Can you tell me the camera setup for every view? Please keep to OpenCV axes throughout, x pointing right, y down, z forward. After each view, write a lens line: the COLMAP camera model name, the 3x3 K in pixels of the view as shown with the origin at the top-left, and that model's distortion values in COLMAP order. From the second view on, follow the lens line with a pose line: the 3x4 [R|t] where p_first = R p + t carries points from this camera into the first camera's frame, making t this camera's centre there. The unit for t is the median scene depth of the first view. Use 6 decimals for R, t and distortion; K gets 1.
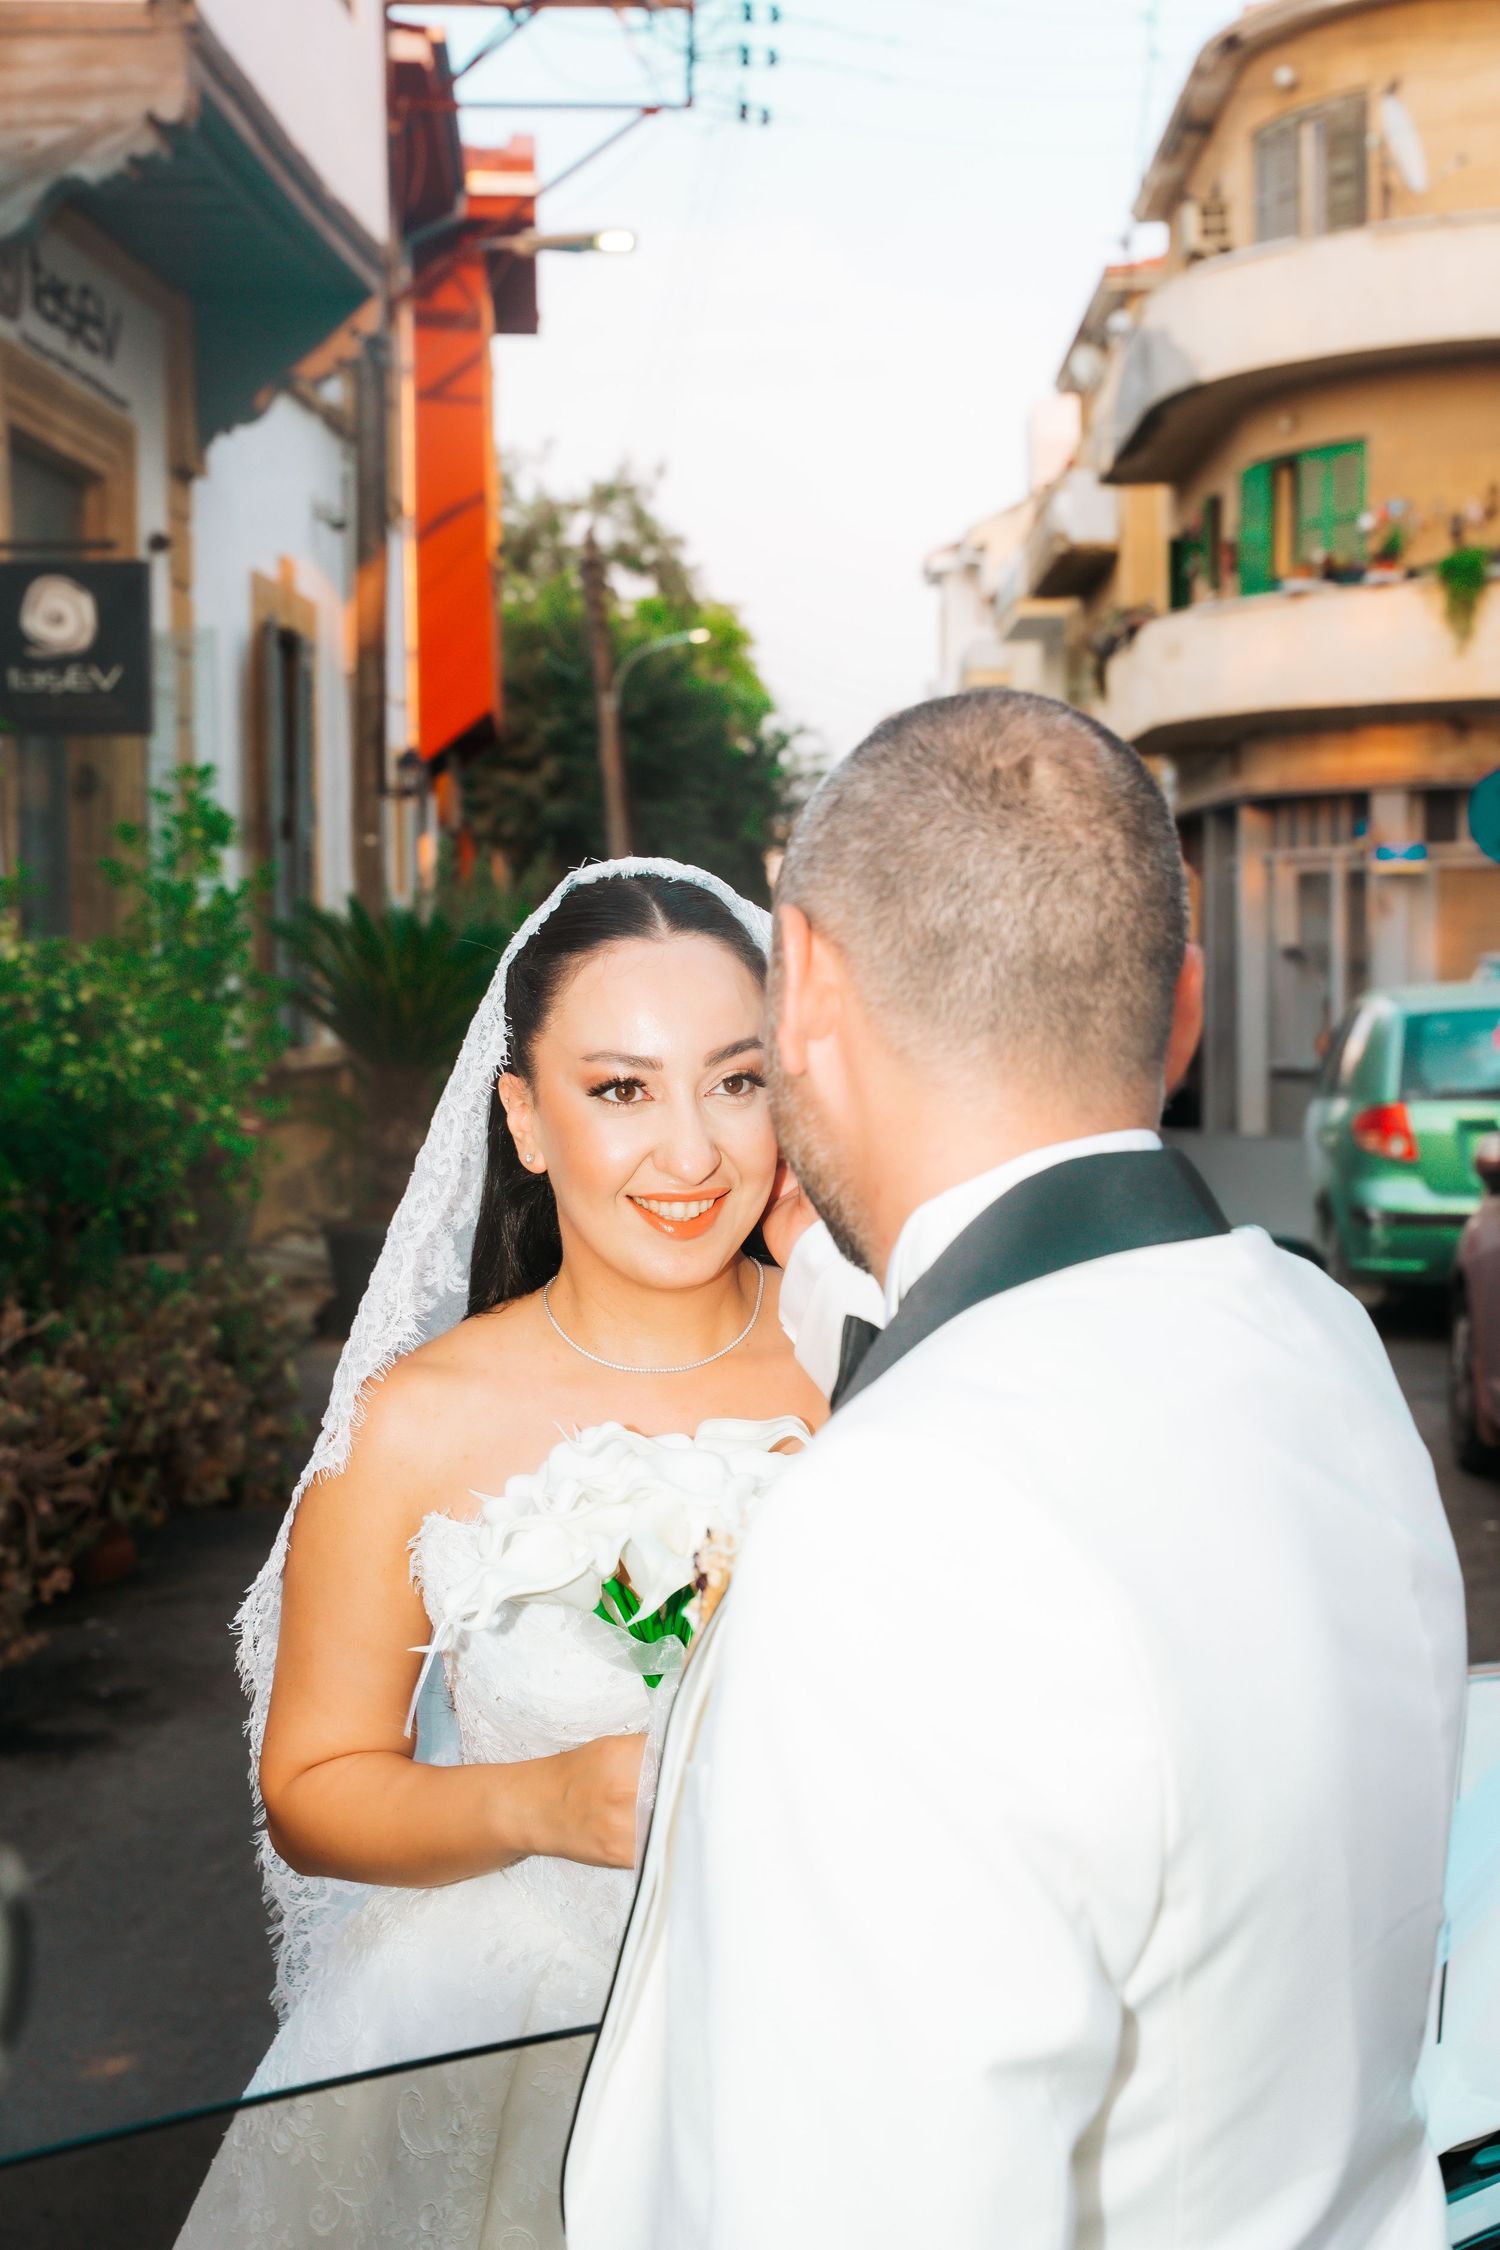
lens RADIAL K [[3154.1, 0, 756.7], [0, 3154.1, 1126.5], [0, 0, 1]] dist [-0.004853, 0.067969]
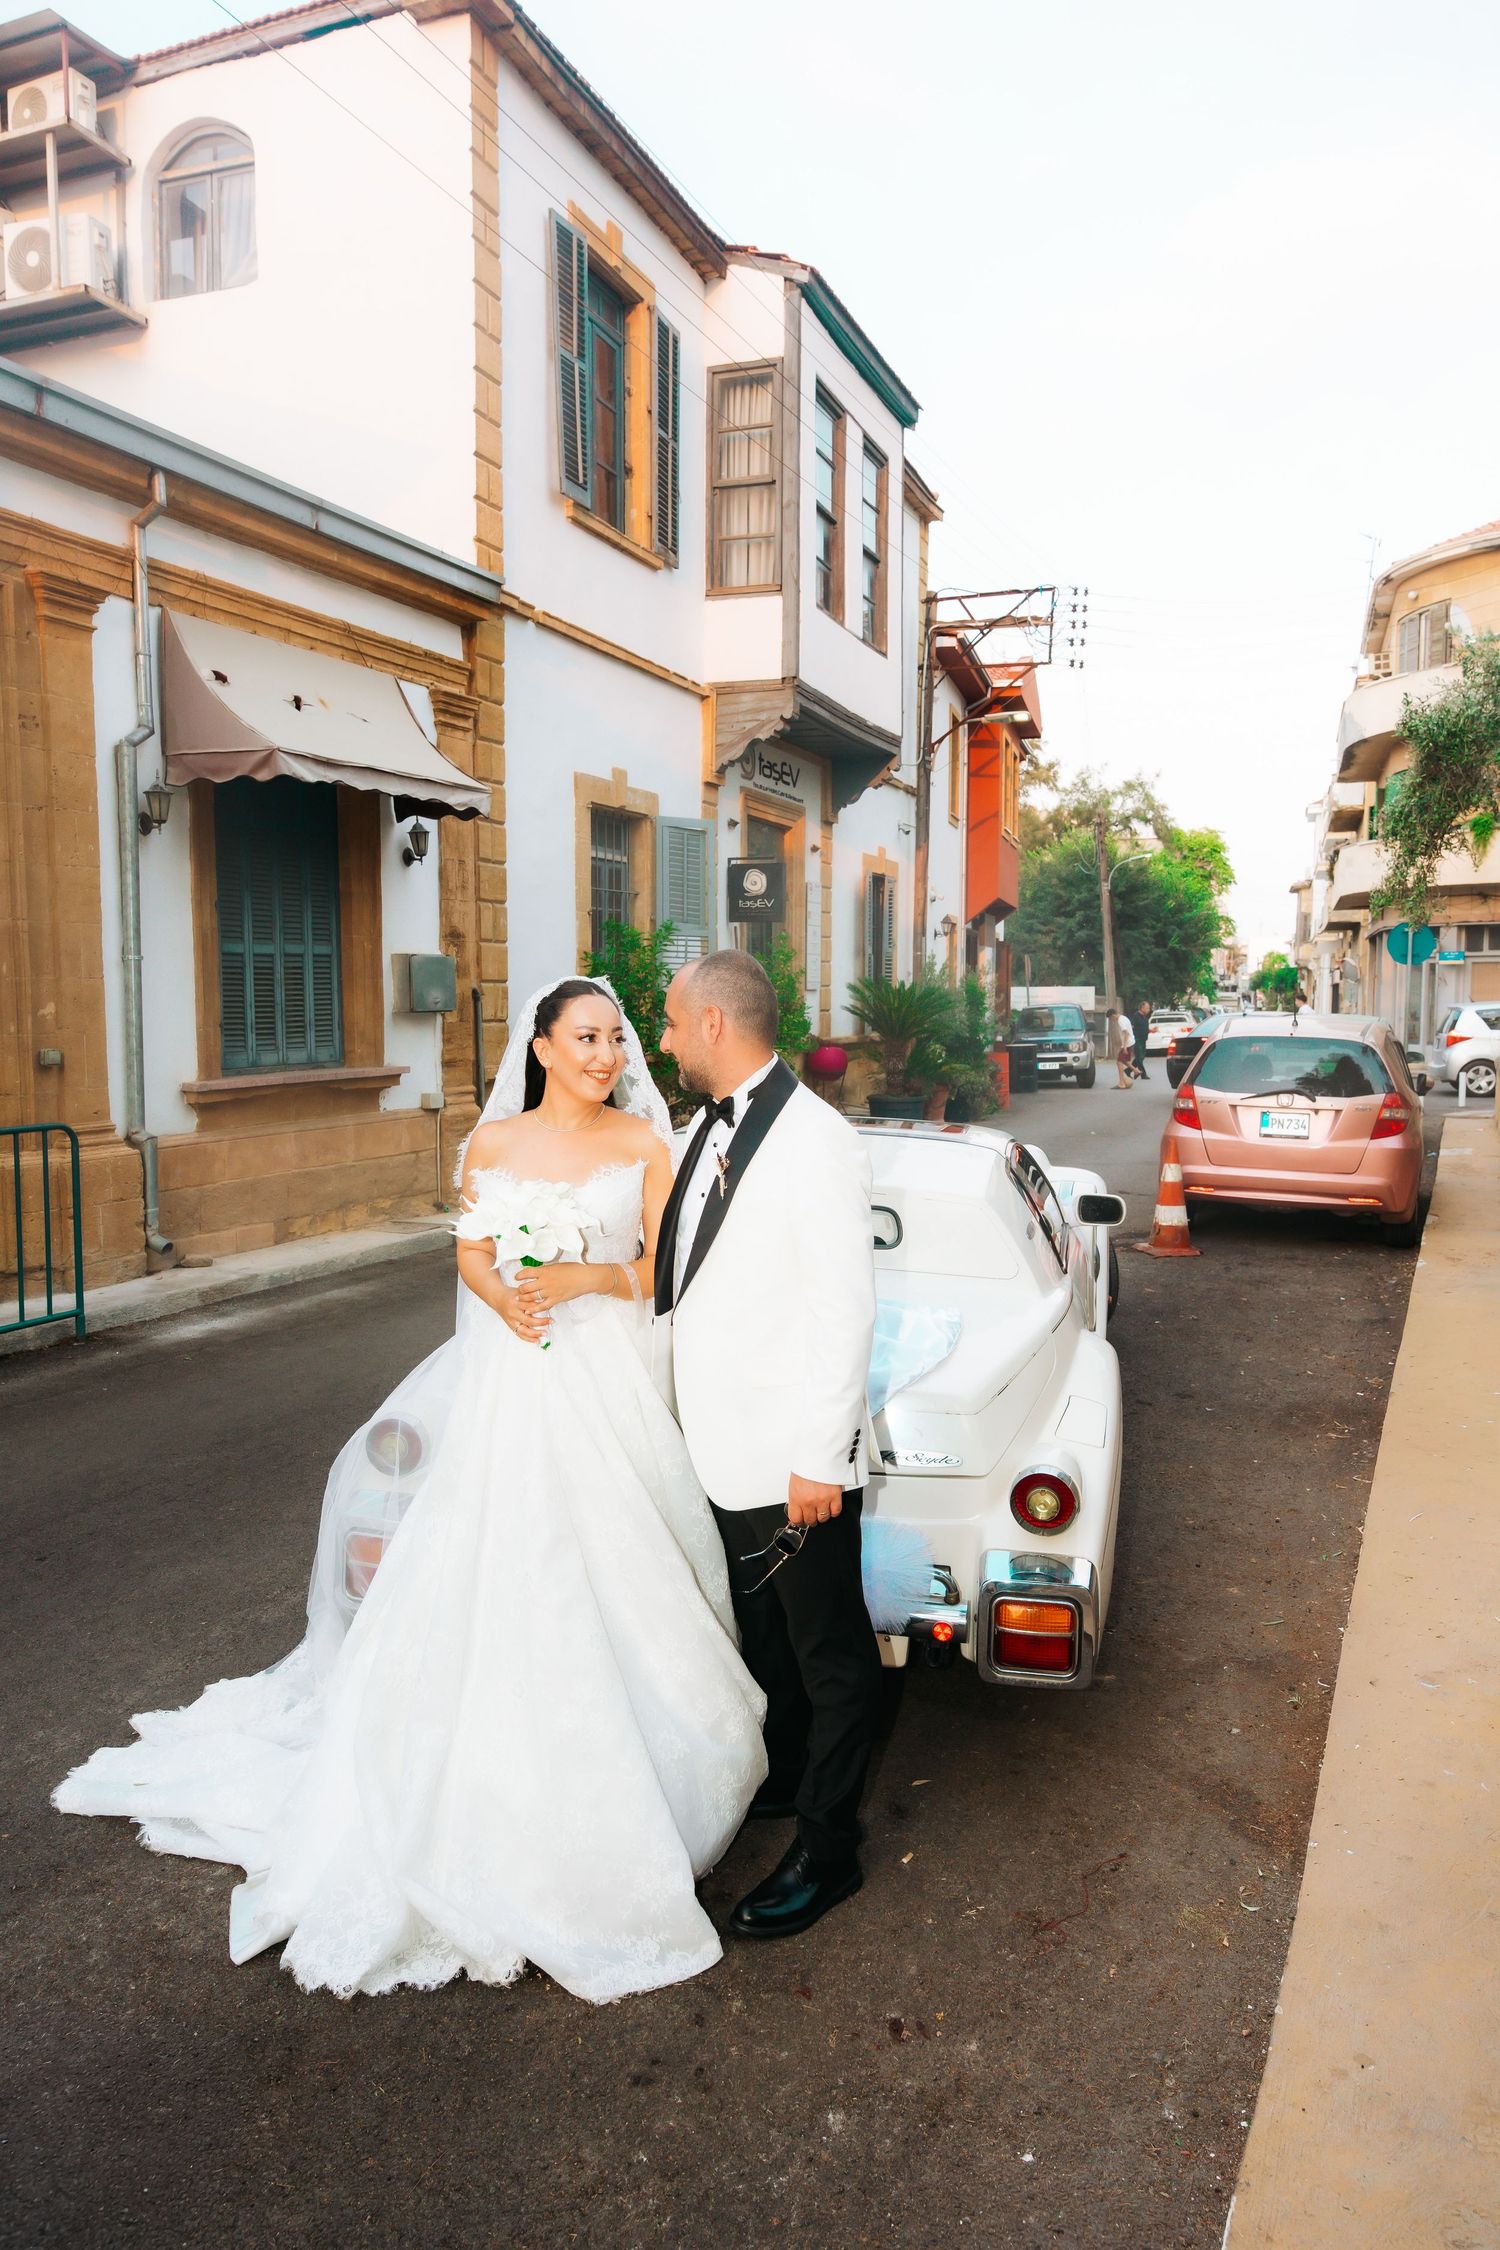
lens RADIAL K [[1494.9, 0, 761.7], [0, 1494.9, 1123.6], [0, 0, 1]] dist [0.005169, -0.009932]
pose [[0.948224, 0.038493, -0.315260, 0.084074], [-0.029050, 0.998979, 0.034600, 0.006146], [0.316270, -0.023650, 0.948374, -0.121719]]
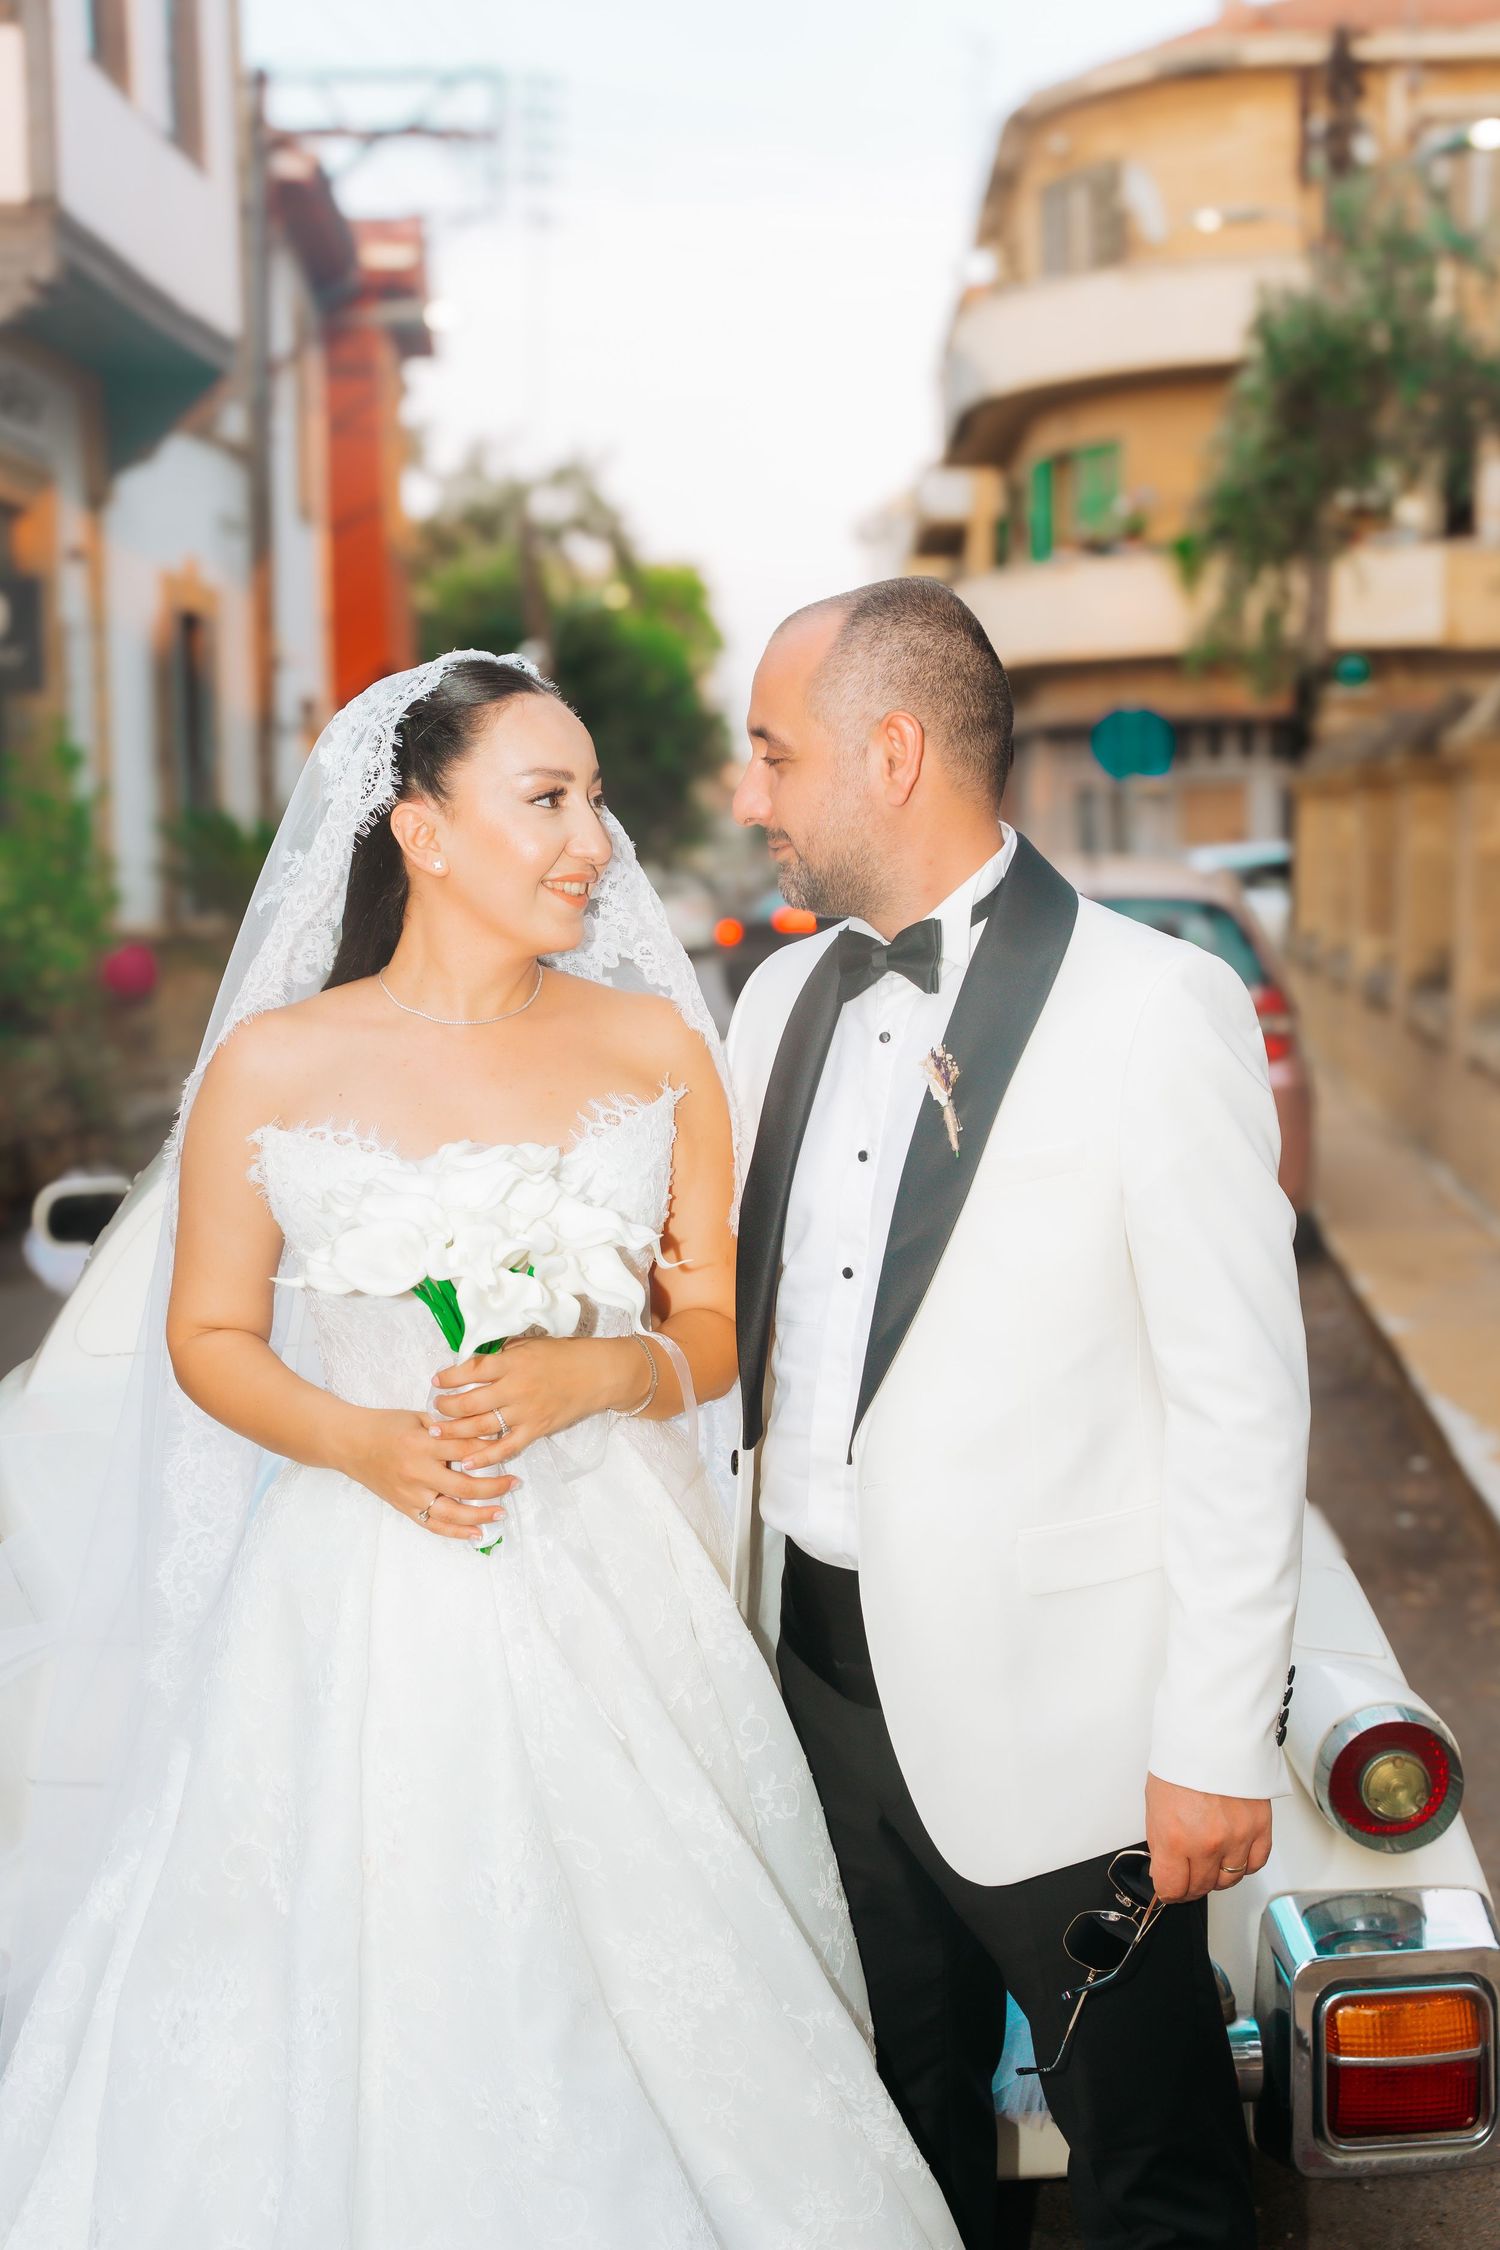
lens RADIAL K [[2779.7, 0, 782.0], [0, 2779.7, 1115.0], [0, 0, 1]] dist [0.017167, 0.034224]
pose [[0.999973, -0.003968, 0.006244, 0.050678], [0.003750, 0.999395, 0.034587, 0.010027], [-0.006378, -0.034563, 0.999382, -0.109244]]
